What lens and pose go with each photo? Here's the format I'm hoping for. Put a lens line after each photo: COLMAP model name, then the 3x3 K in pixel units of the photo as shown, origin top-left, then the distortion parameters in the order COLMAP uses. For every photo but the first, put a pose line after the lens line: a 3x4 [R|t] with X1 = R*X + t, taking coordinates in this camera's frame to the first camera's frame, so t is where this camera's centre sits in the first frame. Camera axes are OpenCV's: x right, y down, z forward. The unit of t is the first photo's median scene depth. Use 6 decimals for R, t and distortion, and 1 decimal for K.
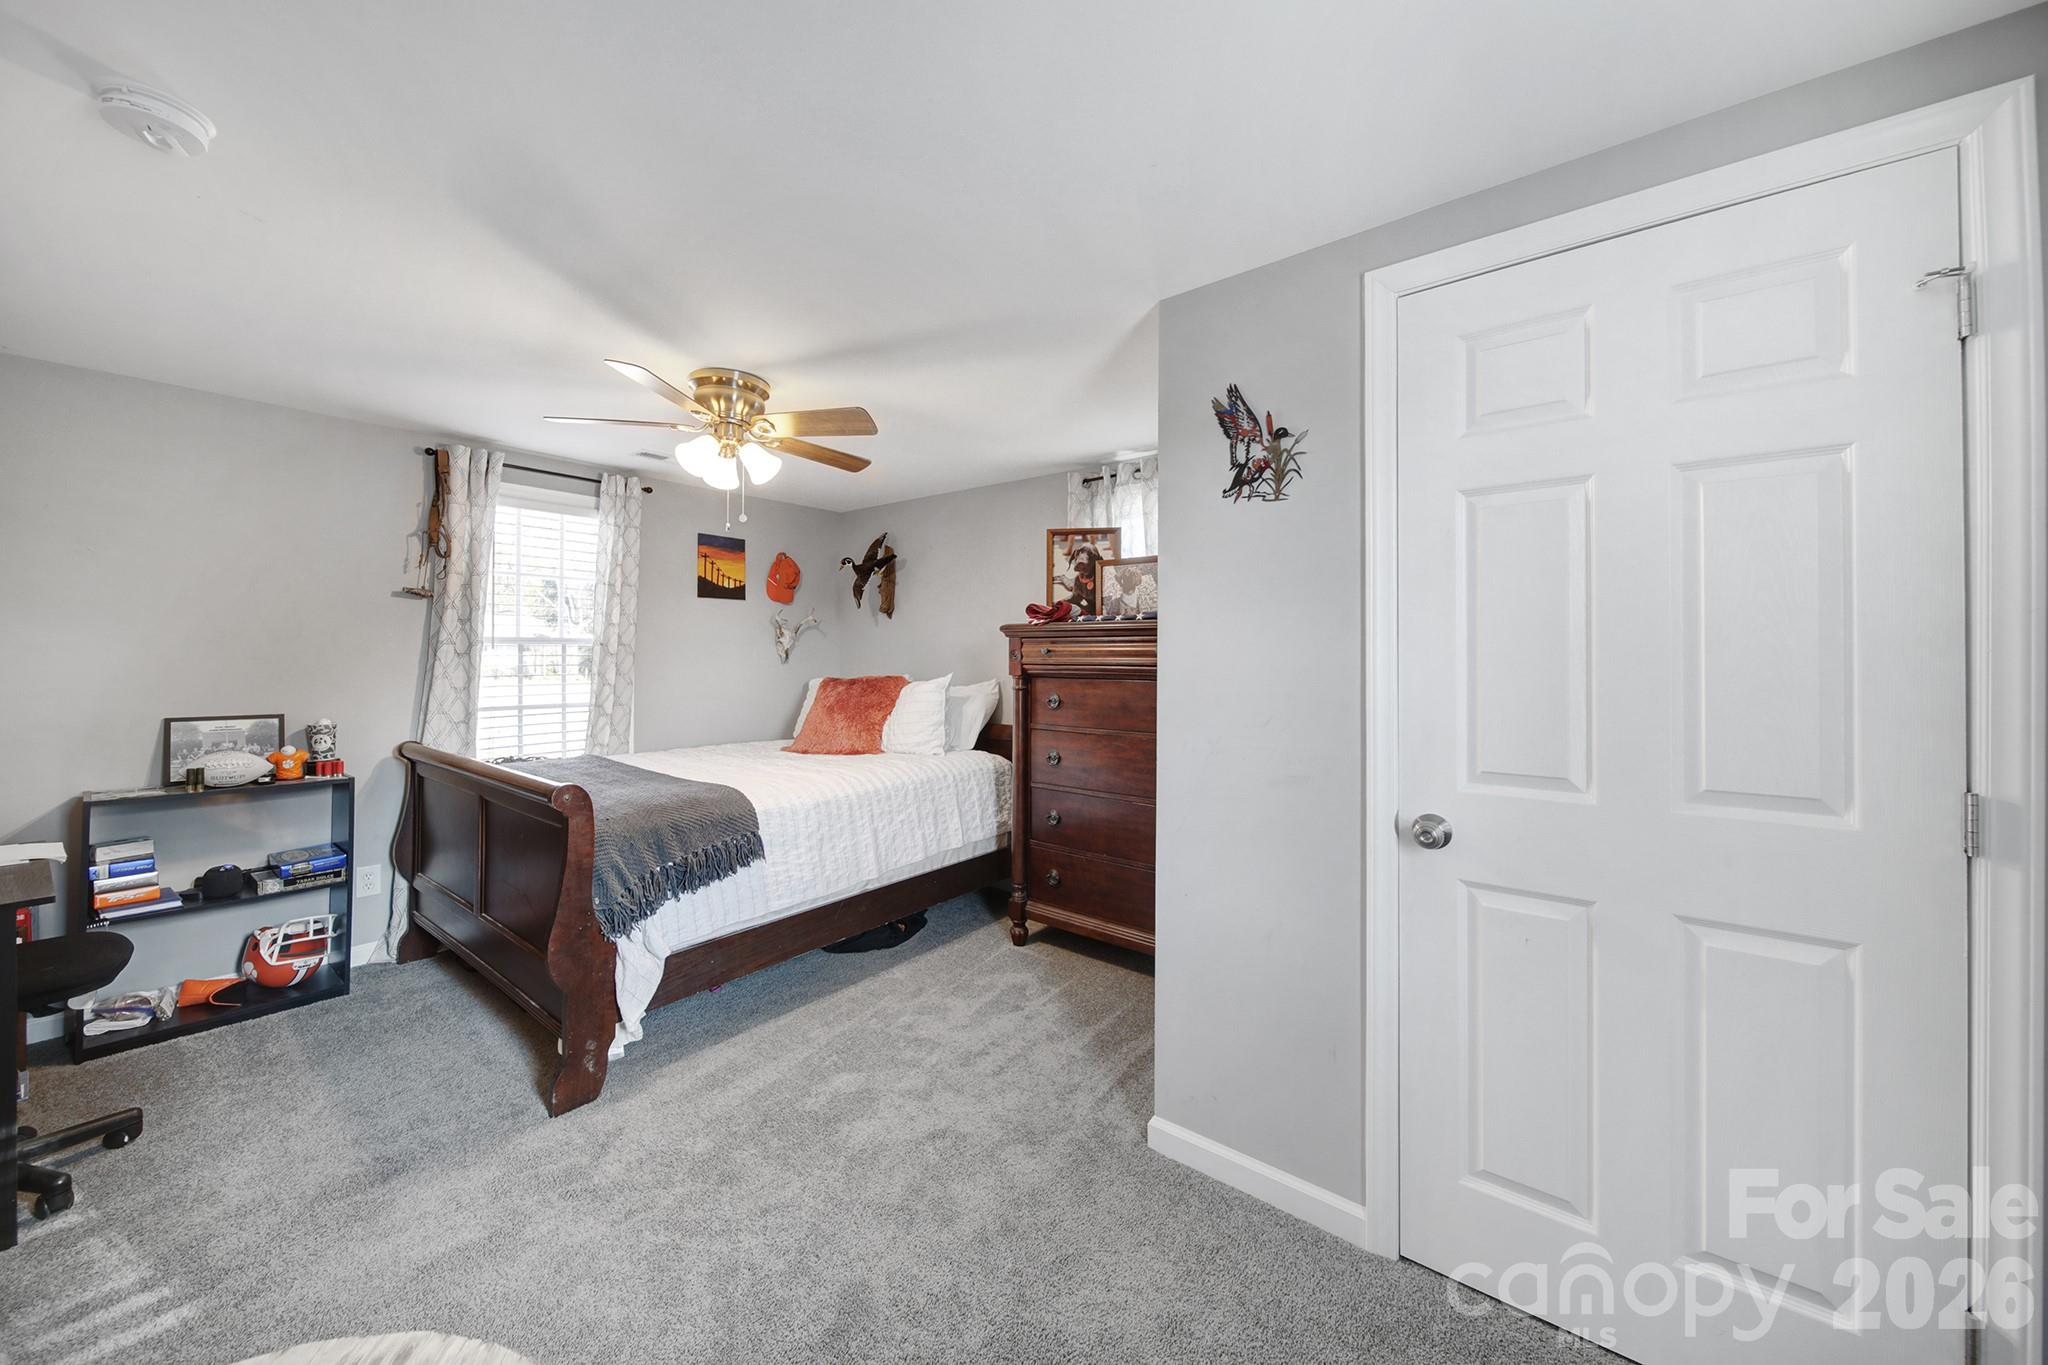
lens RADIAL K [[728.3, 0, 1020.6], [0, 728.3, 649.4], [0, 0, 1]] dist [-0.000167, -0.000047]
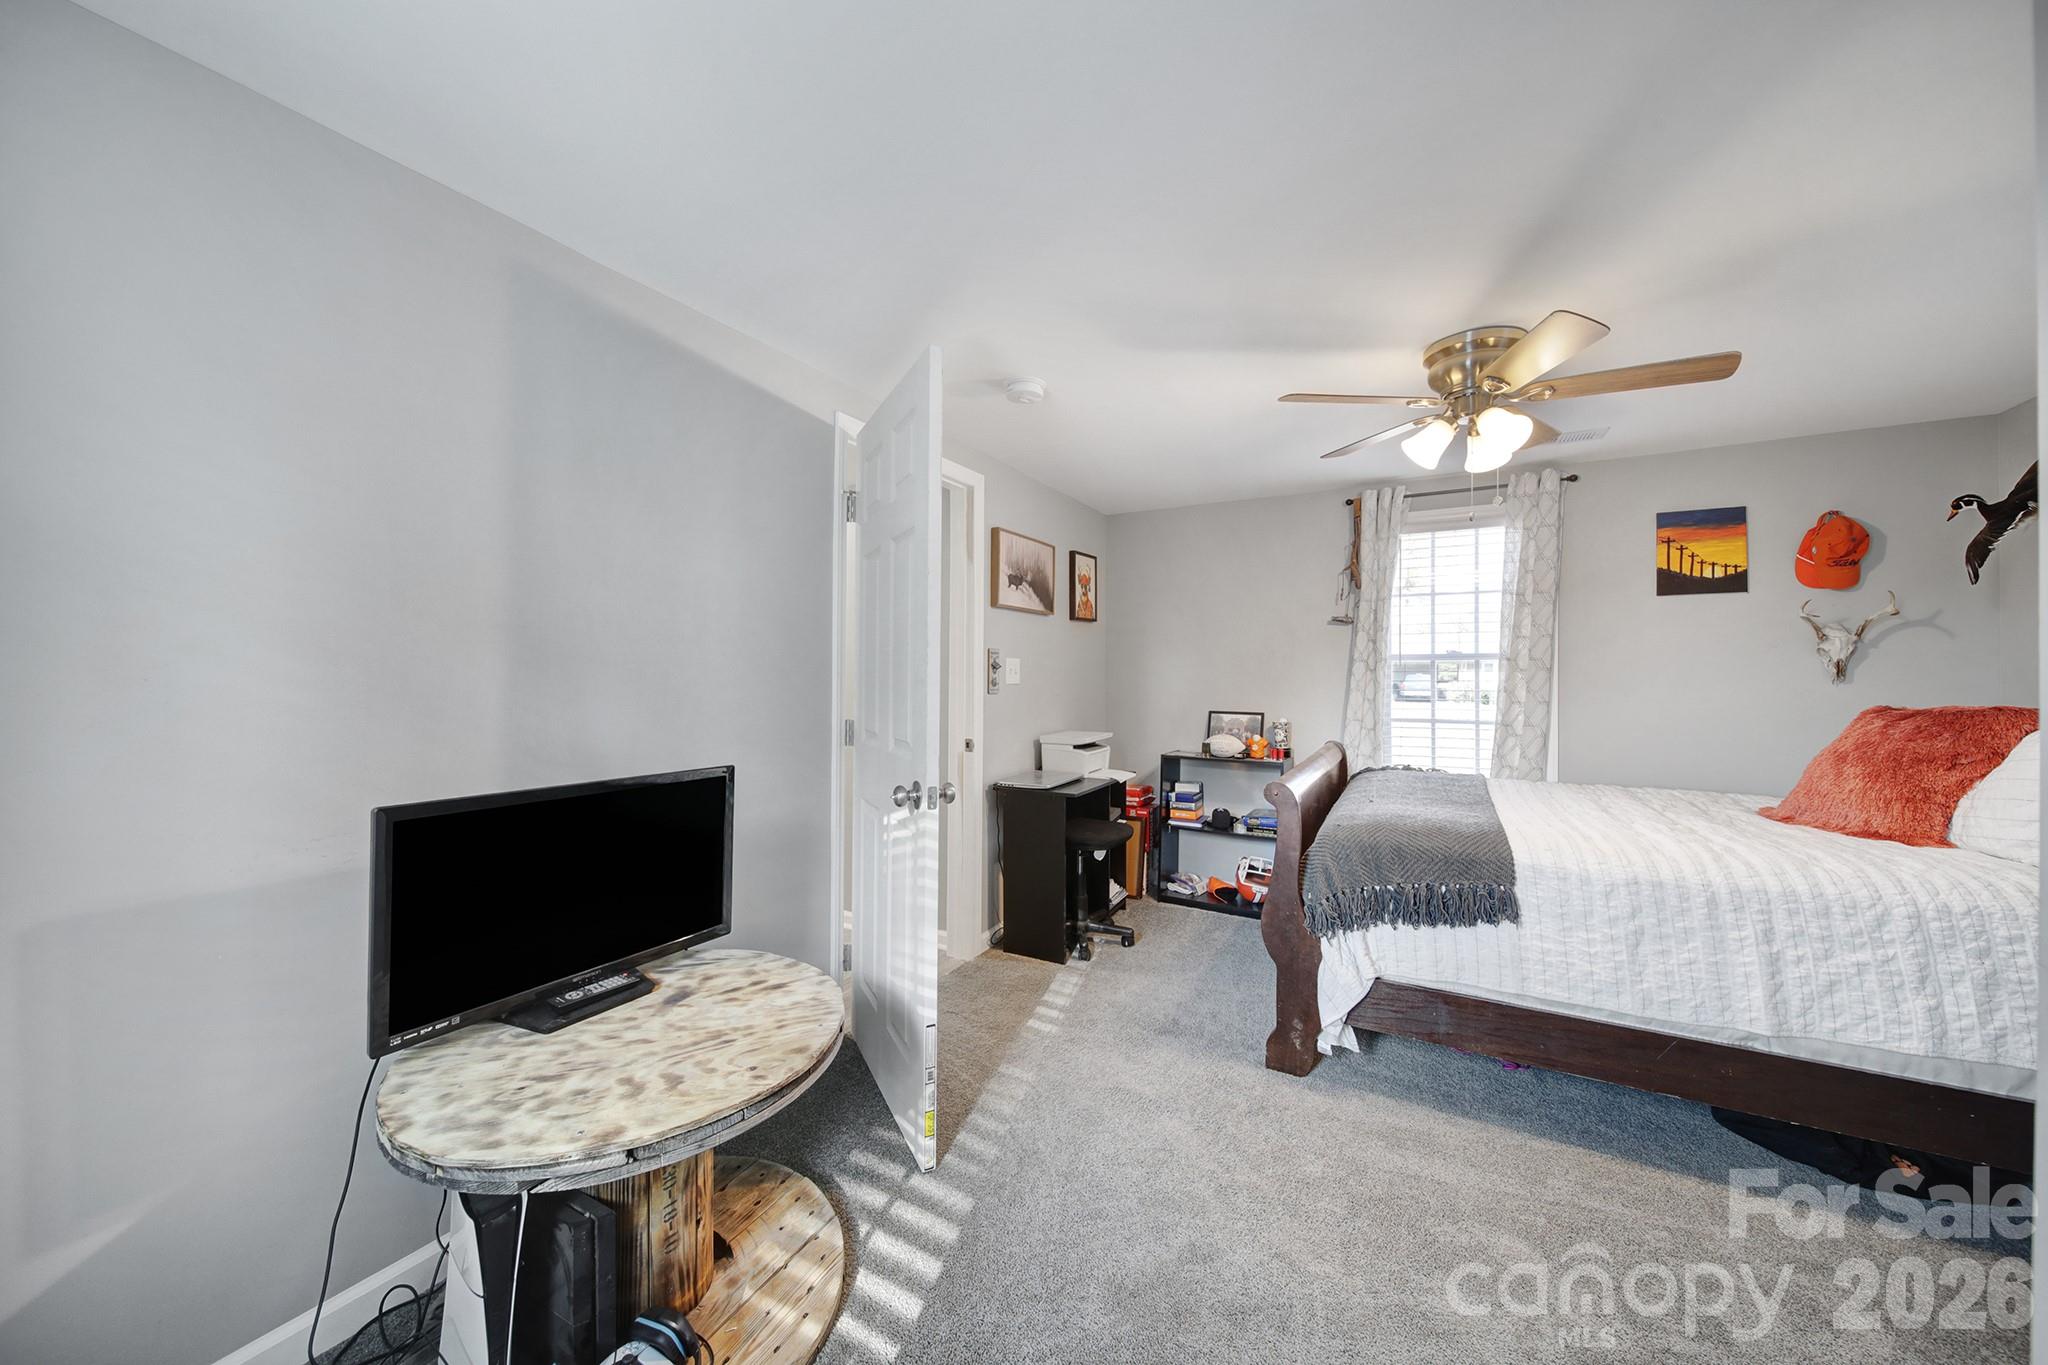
lens RADIAL K [[720.6, 0, 1018.9], [0, 720.6, 664.3], [0, 0, 1]] dist [-0.000816, -0.000271]
pose [[0.153303, -0.015715, -0.988054, 0.295352], [0.007803, 0.999862, -0.014692, 0.010307], [0.988148, -0.005457, 0.153405, 0.294791]]
